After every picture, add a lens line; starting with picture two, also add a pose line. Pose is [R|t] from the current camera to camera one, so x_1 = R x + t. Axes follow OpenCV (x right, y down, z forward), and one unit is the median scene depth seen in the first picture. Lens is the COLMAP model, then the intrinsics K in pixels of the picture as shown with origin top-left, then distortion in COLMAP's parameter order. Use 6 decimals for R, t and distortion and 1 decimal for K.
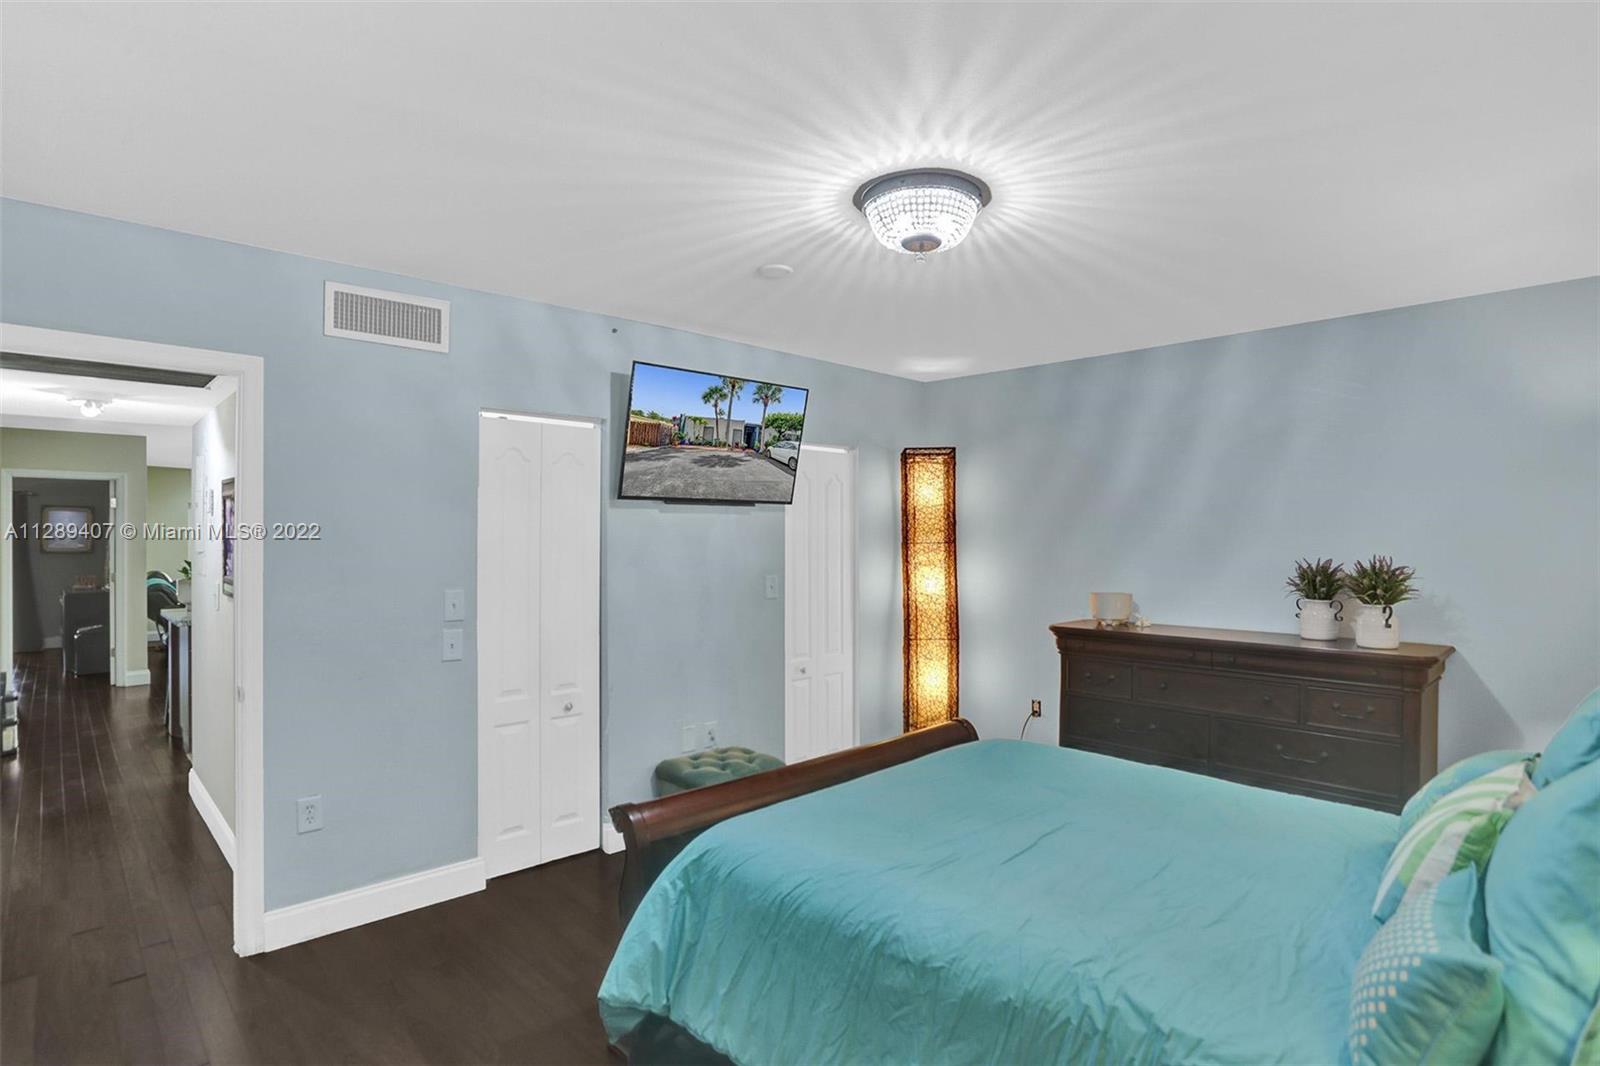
lens RADIAL K [[809.6, 0, 800.7], [0, 809.6, 539.7], [0, 0, 1]] dist [-0.048644, 0.020475]
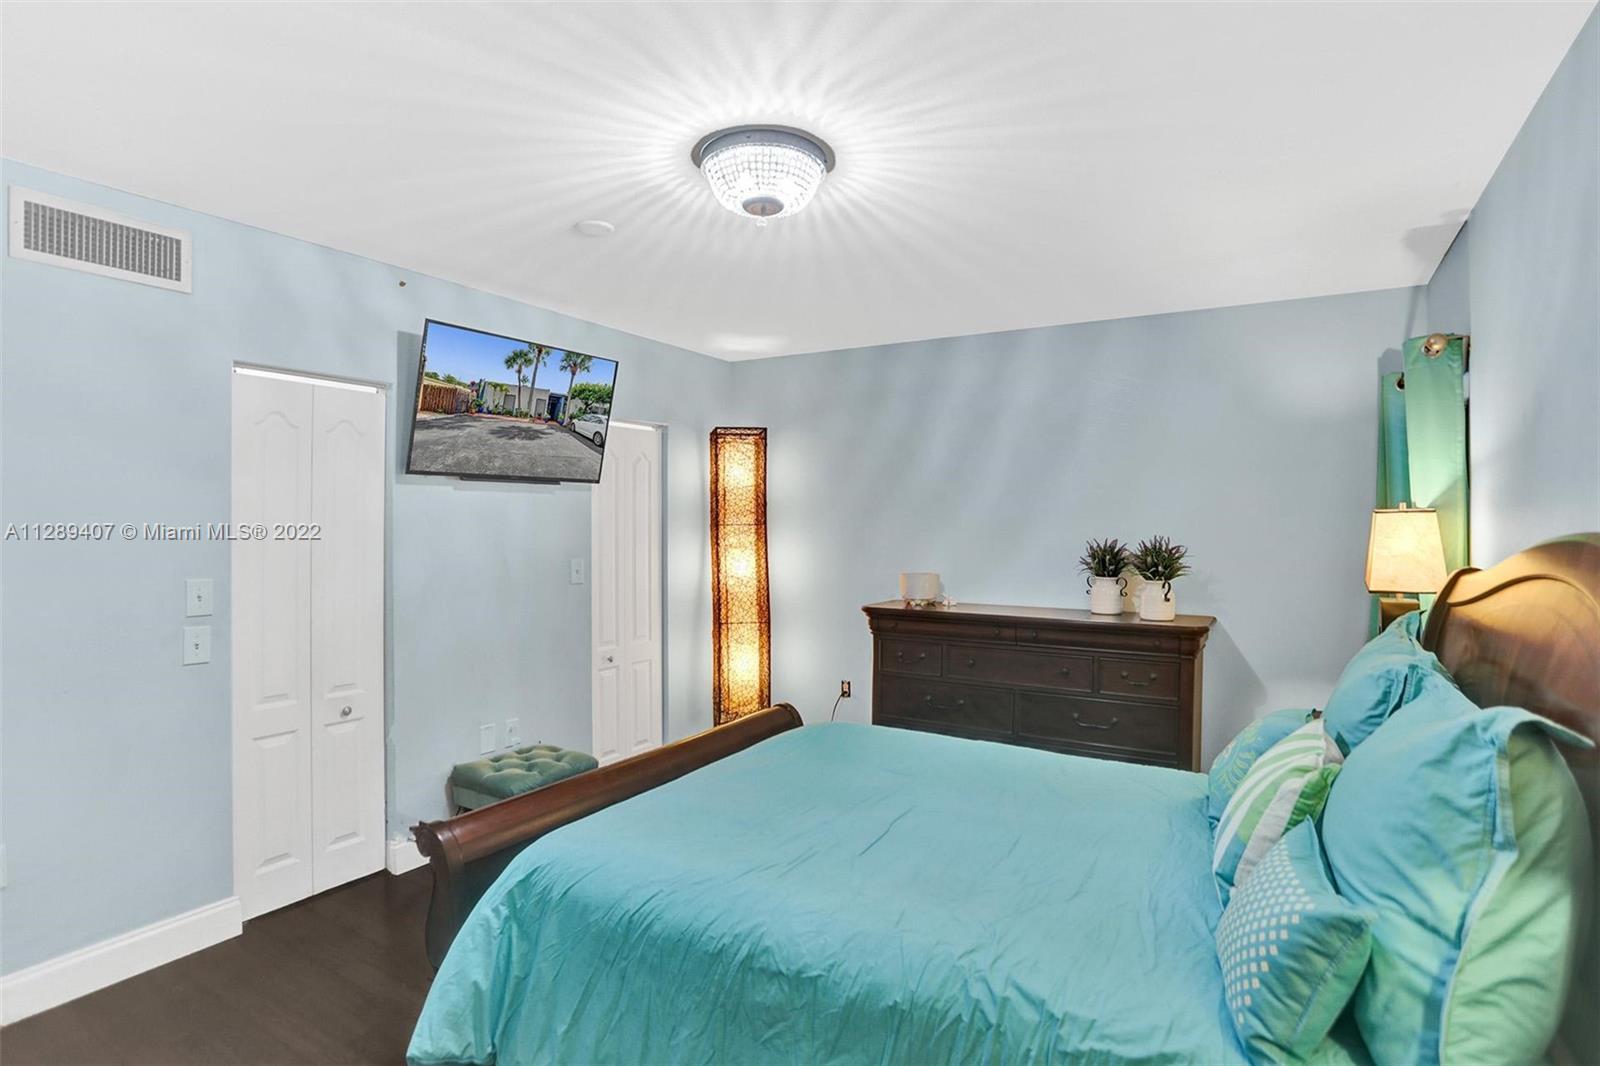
lens RADIAL K [[808.8, 0, 789.9], [0, 808.8, 525.8], [0, 0, 1]] dist [-0.062029, 0.026946]
pose [[0.968054, 0.003473, 0.250719, -0.045278], [-0.003907, 0.999992, 0.001232, 0.006797], [-0.250713, -0.002172, 0.968059, 0.060832]]
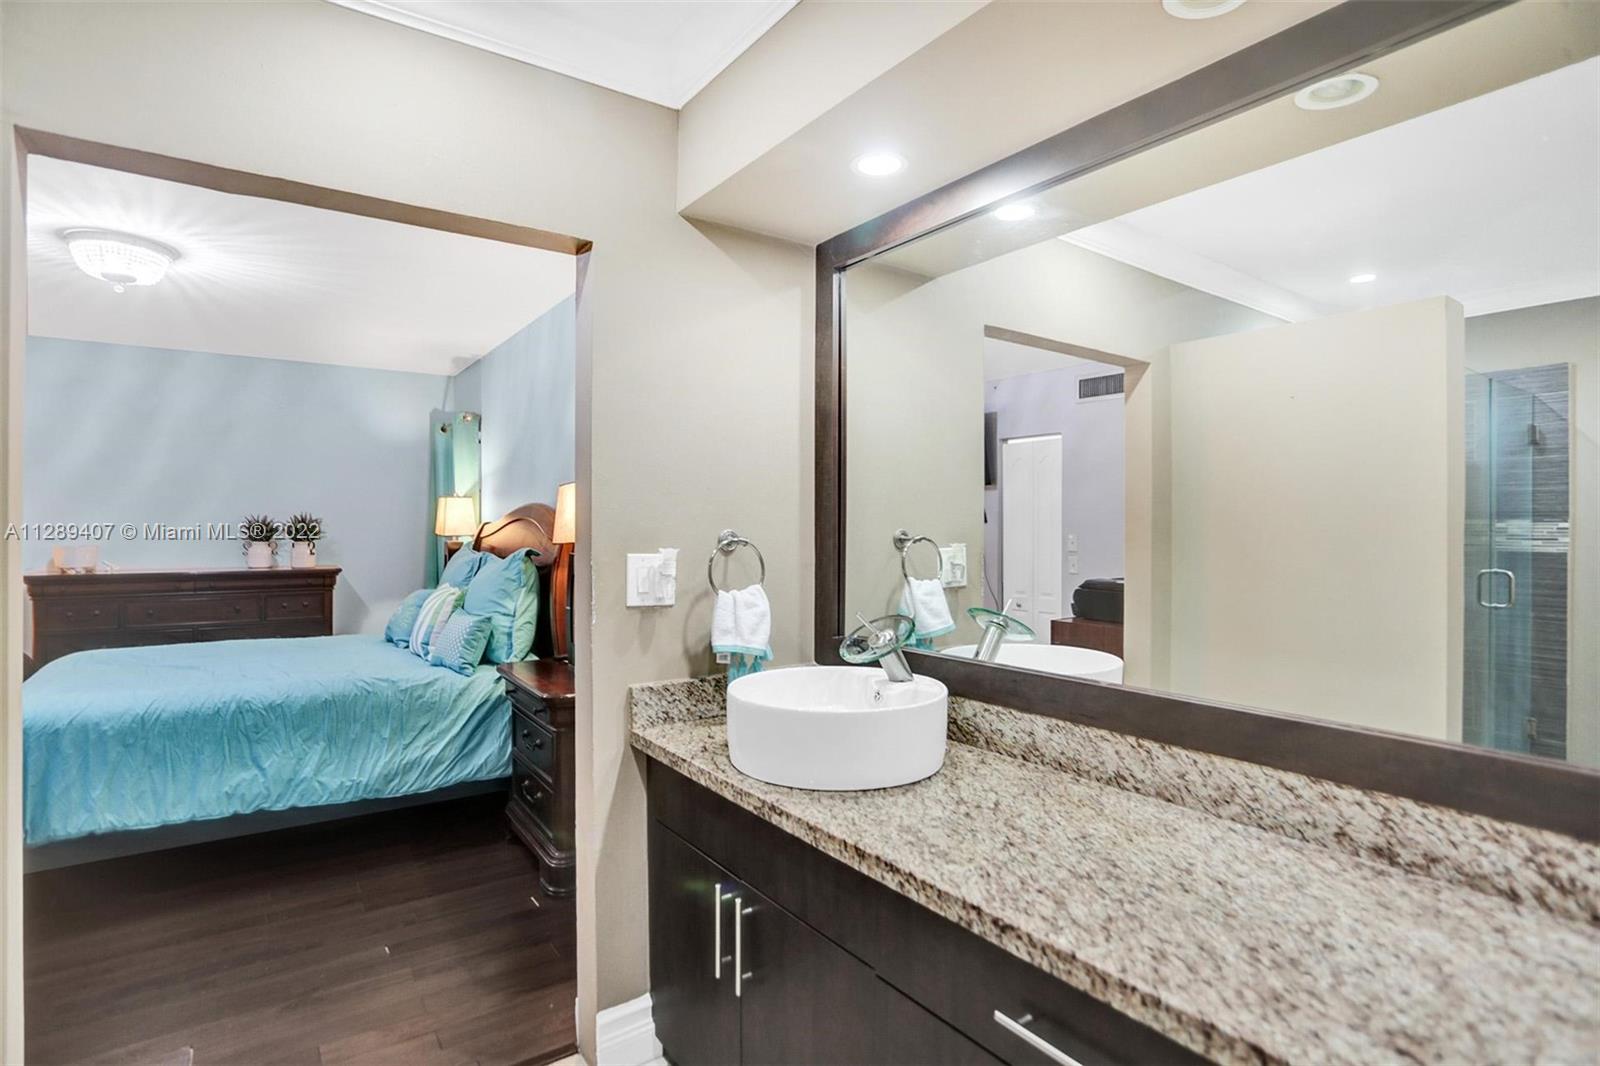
lens RADIAL K [[829.8, 0, 801.3], [0, 829.8, 526.9], [0, 0, 1]] dist [-0.051980, 0.029248]
pose [[0.156783, -0.003910, 0.987625, -0.832313], [-0.000231, 0.999992, 0.003996, 0.046533], [-0.987633, -0.000855, 0.156780, -0.304573]]
